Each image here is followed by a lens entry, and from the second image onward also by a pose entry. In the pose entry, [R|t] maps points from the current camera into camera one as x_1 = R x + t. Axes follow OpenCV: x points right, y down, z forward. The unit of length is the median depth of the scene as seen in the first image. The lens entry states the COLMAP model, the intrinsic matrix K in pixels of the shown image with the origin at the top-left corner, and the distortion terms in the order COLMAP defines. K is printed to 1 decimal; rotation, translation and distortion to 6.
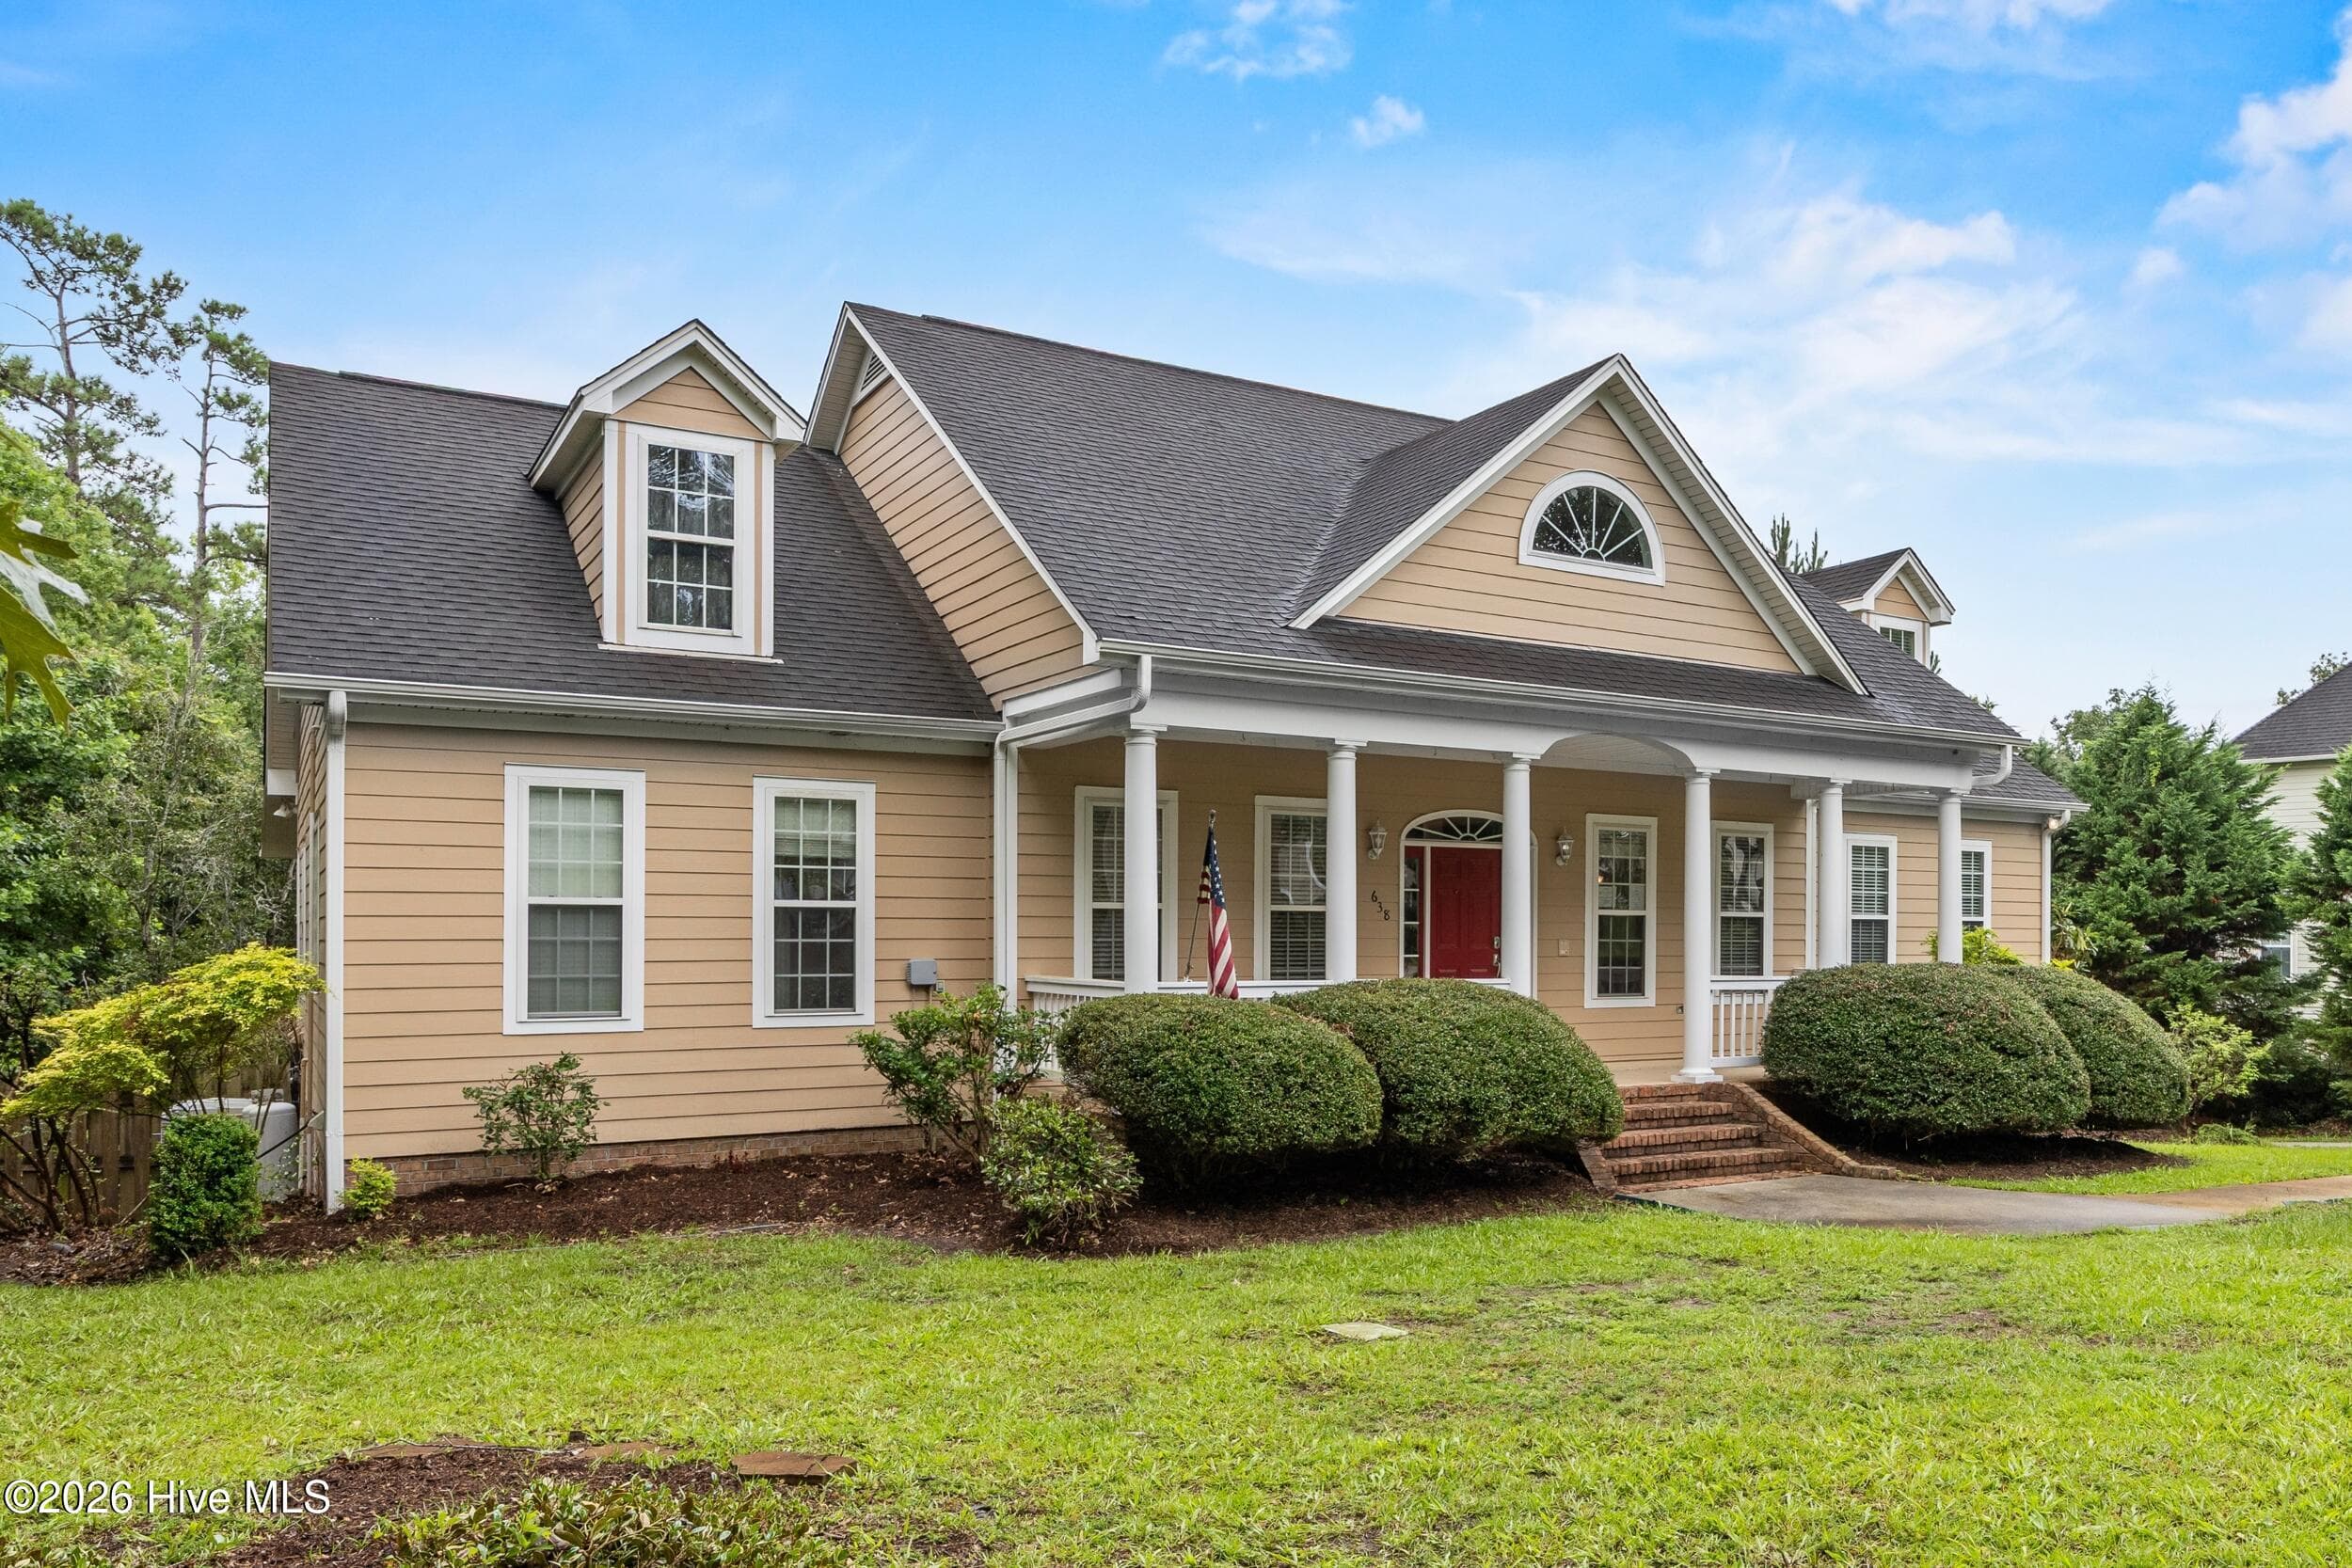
lens RADIAL K [[1782.9, 0, 1470.0], [0, 1782.9, 922.3], [0, 0, 1]] dist [-0.007778, -0.010287]
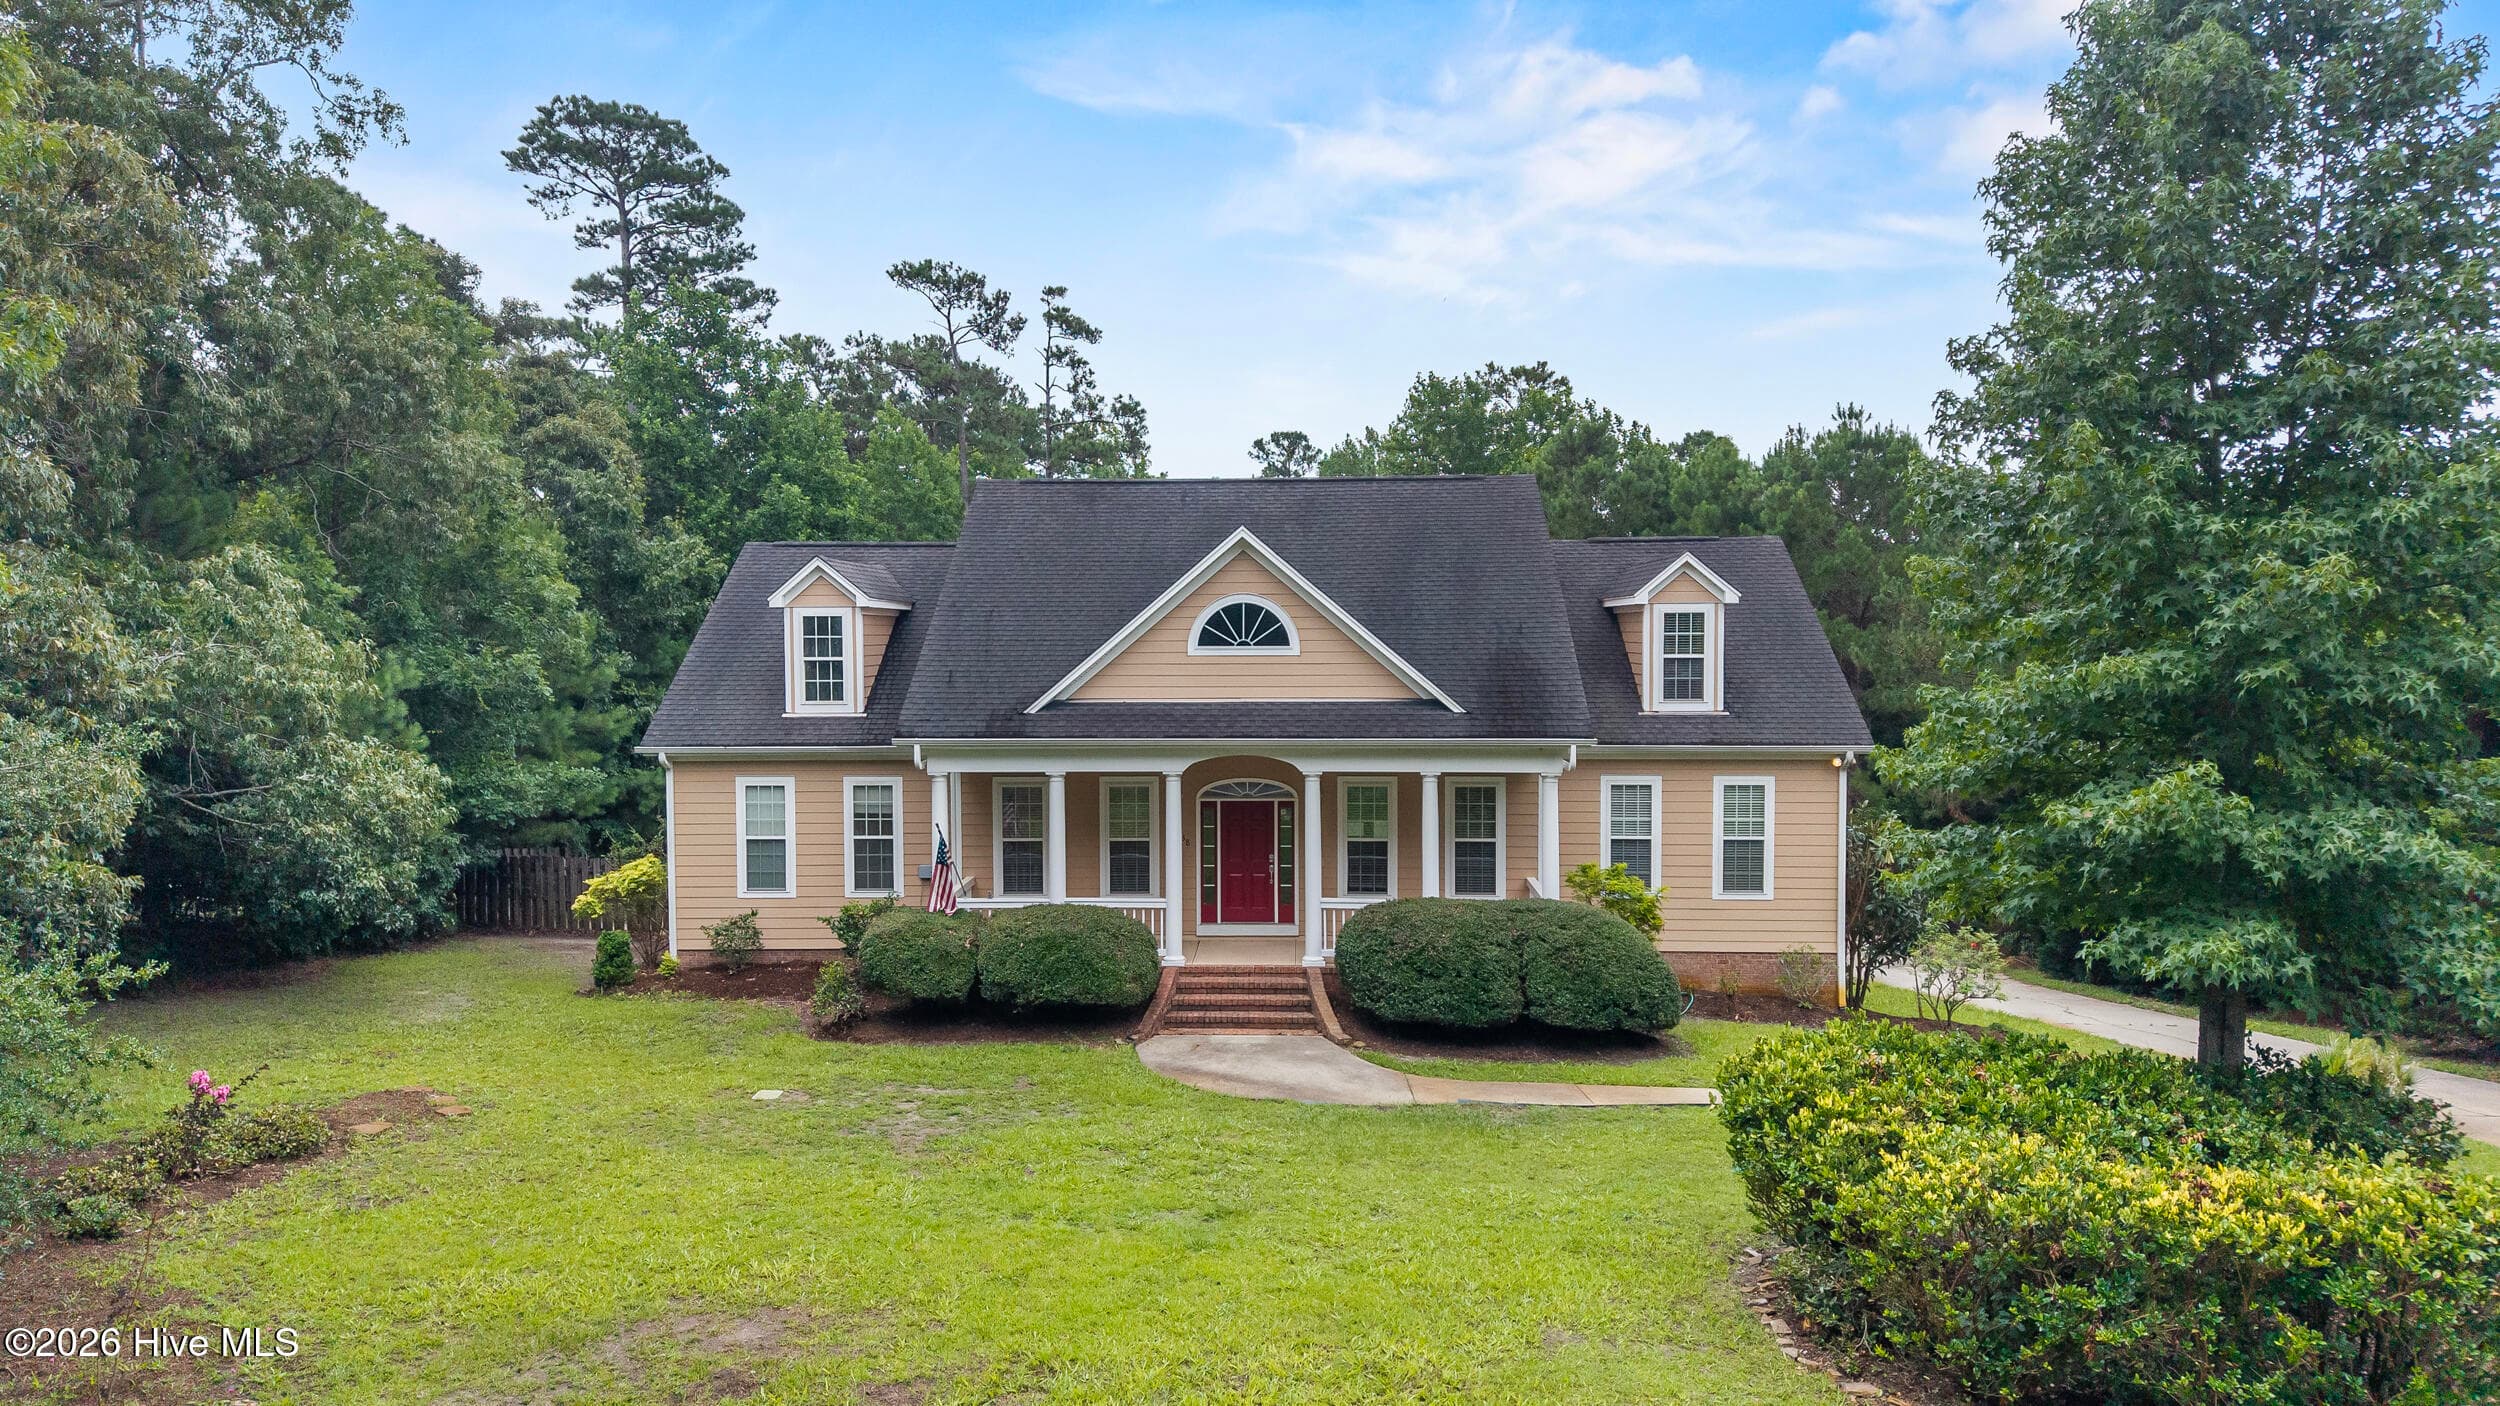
lens RADIAL K [[1694.9, 0, 1250.0], [0, 1694.9, 703.0], [0, 0, 1]] dist [0.036127, -0.001713]
pose [[0.800188, 0.022371, -0.599332, 1.024771], [0.011146, 0.998577, 0.052154, -0.234536], [0.599646, -0.048413, 0.798799, -0.255007]]
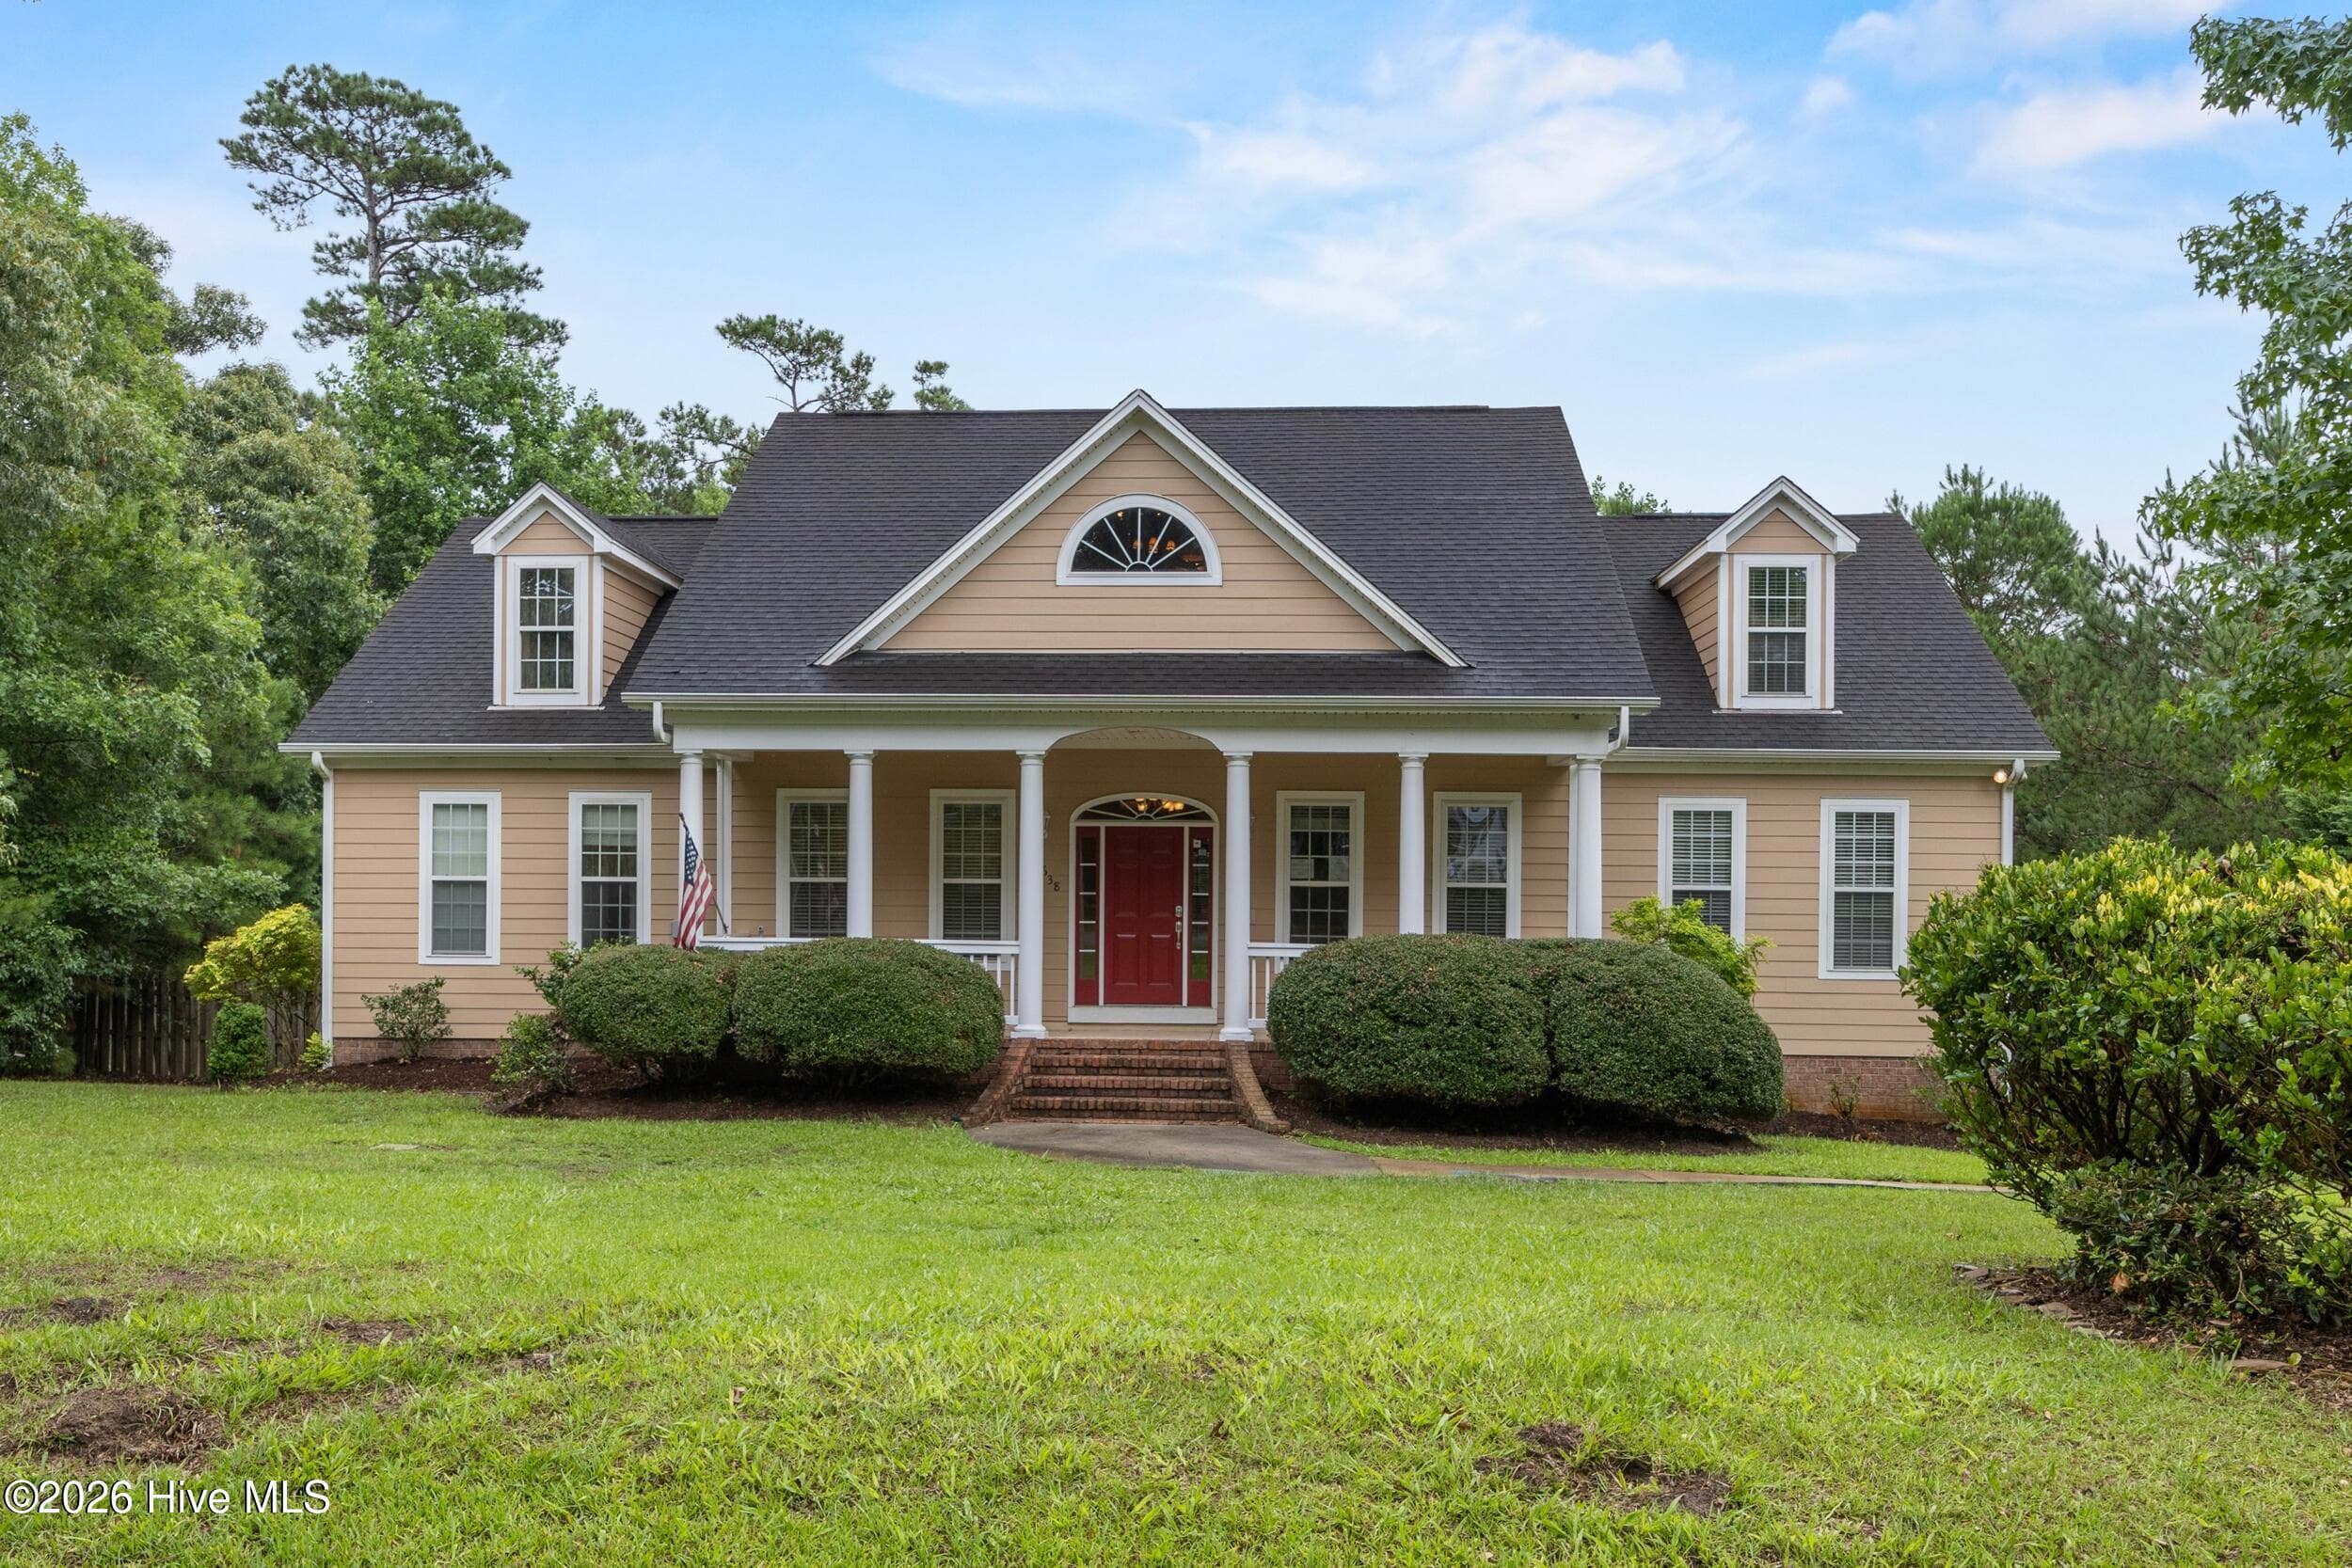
lens RADIAL K [[2094.0, 0, 1147.4], [0, 2094.0, 896.9], [0, 0, 1]] dist [-0.074455, 0.194814]
pose [[0.788475, 0.003987, -0.615054, 0.894523], [-0.000750, 0.999984, 0.005520, -0.005117], [0.615066, -0.003891, 0.788466, -0.039665]]
